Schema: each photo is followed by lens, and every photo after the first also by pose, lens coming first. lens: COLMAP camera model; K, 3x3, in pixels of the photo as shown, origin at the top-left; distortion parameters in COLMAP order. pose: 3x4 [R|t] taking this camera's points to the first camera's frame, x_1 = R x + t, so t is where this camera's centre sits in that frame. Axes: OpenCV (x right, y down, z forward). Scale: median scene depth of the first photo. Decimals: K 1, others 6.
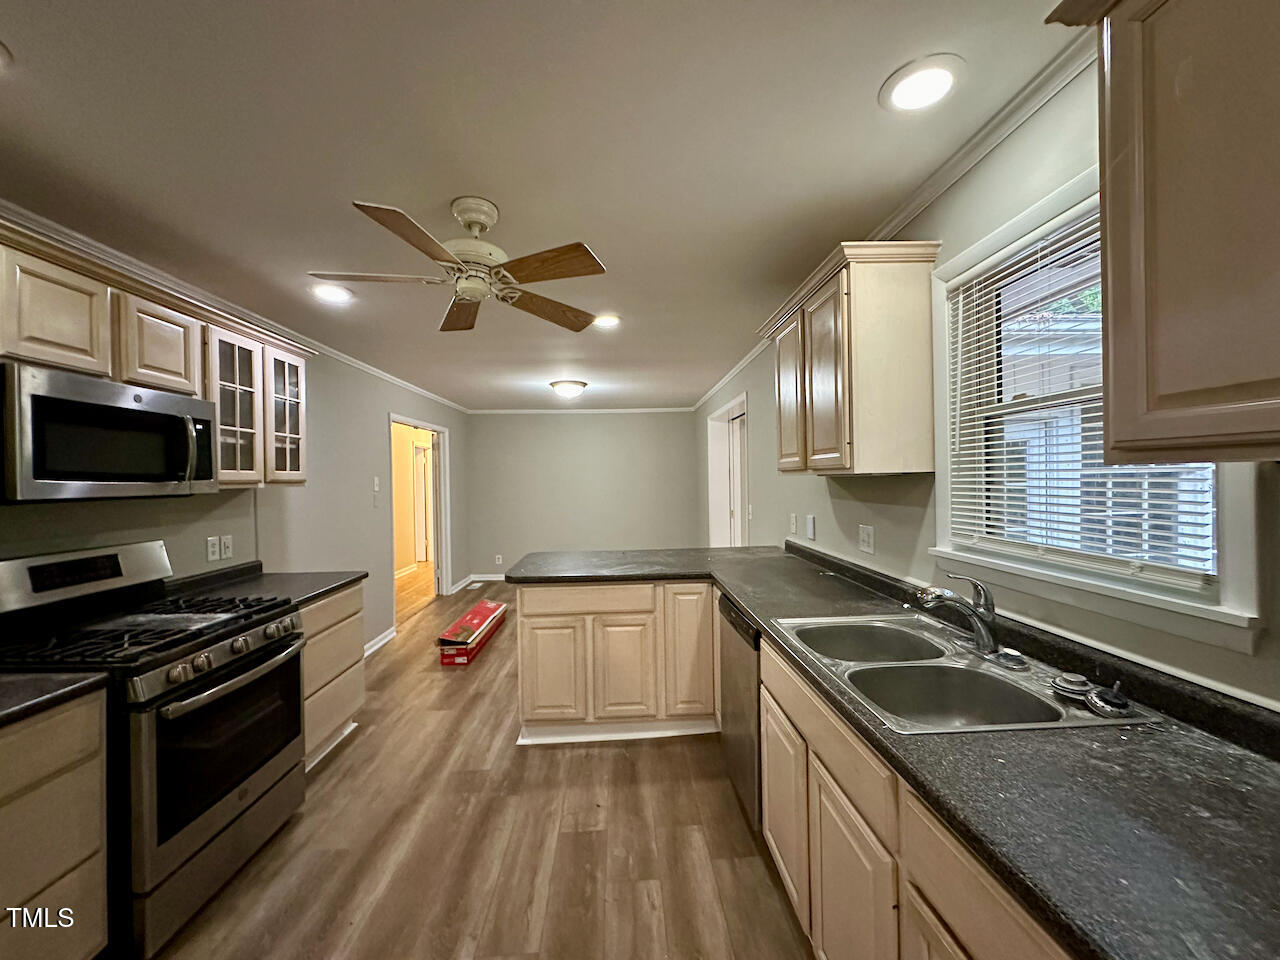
lens RADIAL K [[506.2, 0, 637.0], [0, 506.2, 481.0], [0, 0, 1]] dist [-0.000905, -0.000104]
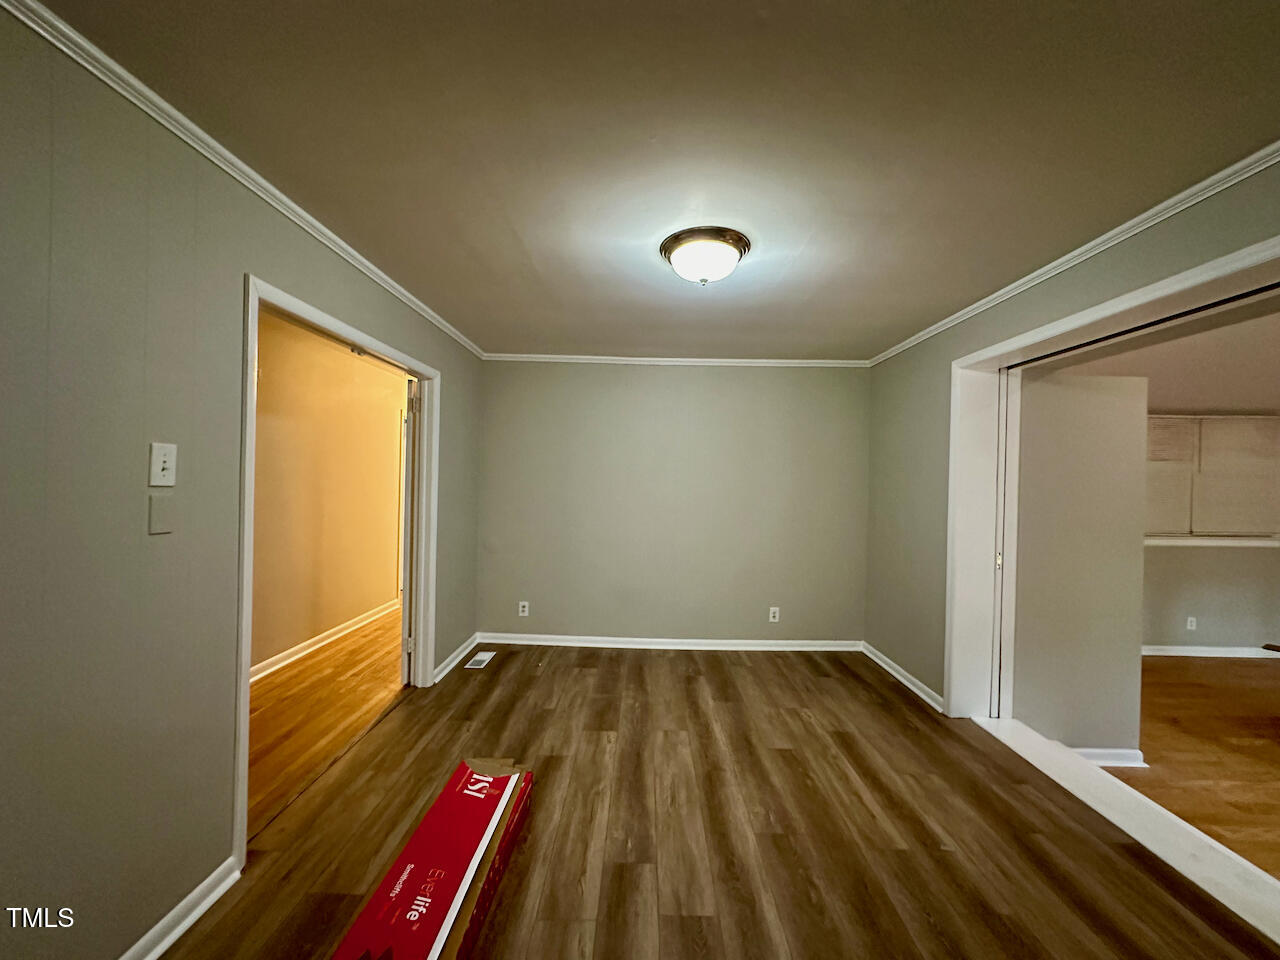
lens RADIAL K [[506.2, 0, 637.0], [0, 506.2, 481.0], [0, 0, 1]] dist [-0.000905, -0.000104]
pose [[0.997938, 0.040193, -0.050047, -0.136292], [-0.040409, 0.999178, -0.003313, 0.004245], [0.049872, 0.005329, 0.998741, 0.483177]]
